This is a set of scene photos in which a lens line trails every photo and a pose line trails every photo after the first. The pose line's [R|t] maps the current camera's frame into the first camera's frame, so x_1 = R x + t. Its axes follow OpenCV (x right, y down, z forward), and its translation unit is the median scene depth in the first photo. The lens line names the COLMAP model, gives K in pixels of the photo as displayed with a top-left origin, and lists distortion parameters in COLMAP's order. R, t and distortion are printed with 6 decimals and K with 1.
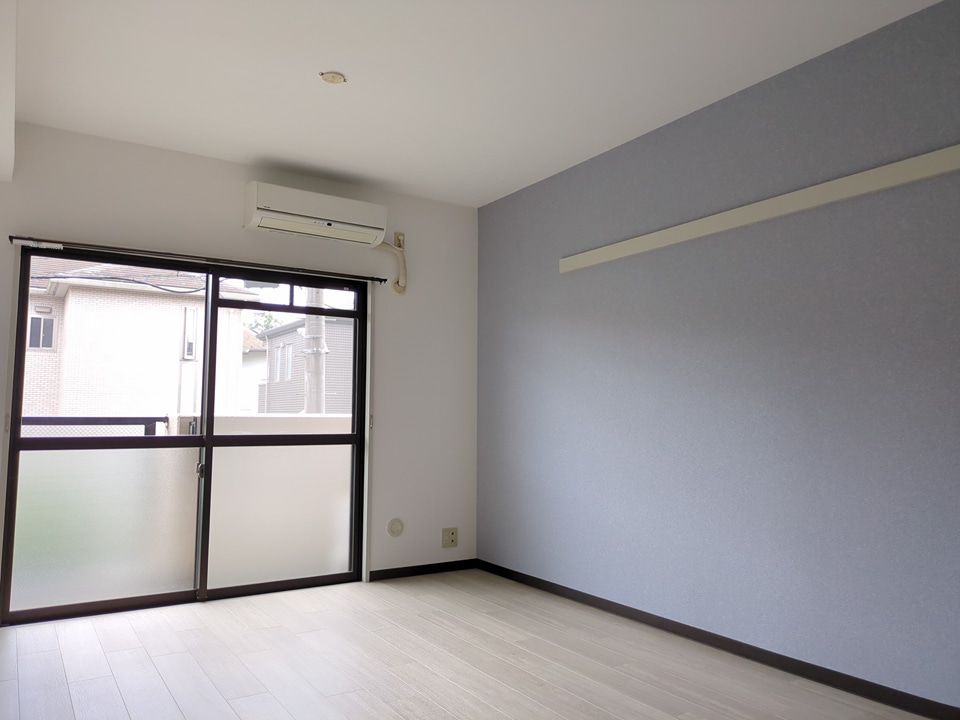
lens RADIAL K [[713.2, 0, 479.3], [0, 713.2, 360.9], [0, 0, 1]] dist [0.008461, -0.009666]
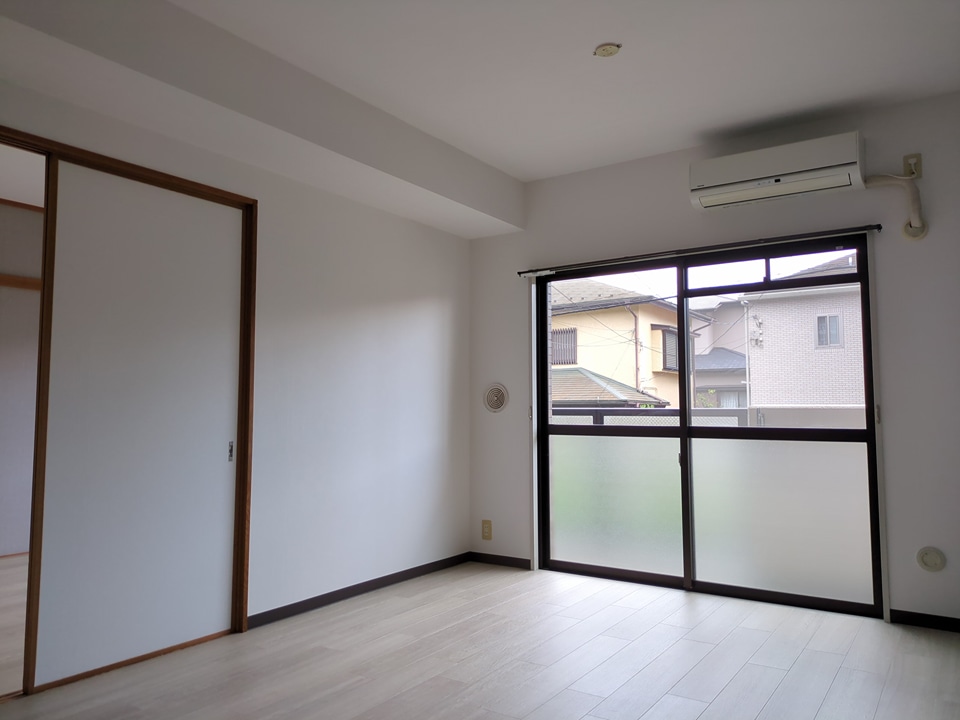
lens RADIAL K [[713.2, 0, 470.4], [0, 713.2, 362.6], [0, 0, 1]] dist [0.008461, -0.009666]
pose [[0.378019, -0.064162, -0.923572, 0.392082], [0.075418, 0.996414, -0.038354, 0.027129], [0.922721, -0.055155, 0.381503, 0.304323]]
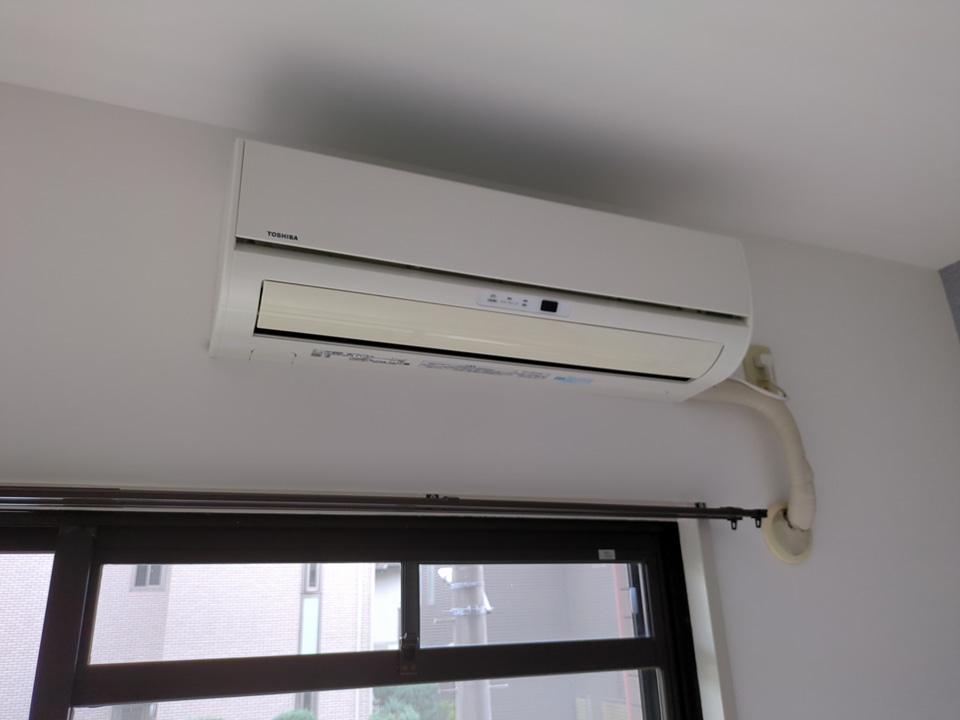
lens RADIAL K [[713.2, 0, 473.2], [0, 713.2, 359.0], [0, 0, 1]] dist [0.008461, -0.009666]
pose [[0.977630, -0.102530, -0.183647, -0.178923], [0.050310, 0.961785, -0.269144, -0.102643], [0.204224, 0.253884, 0.945429, 0.716124]]
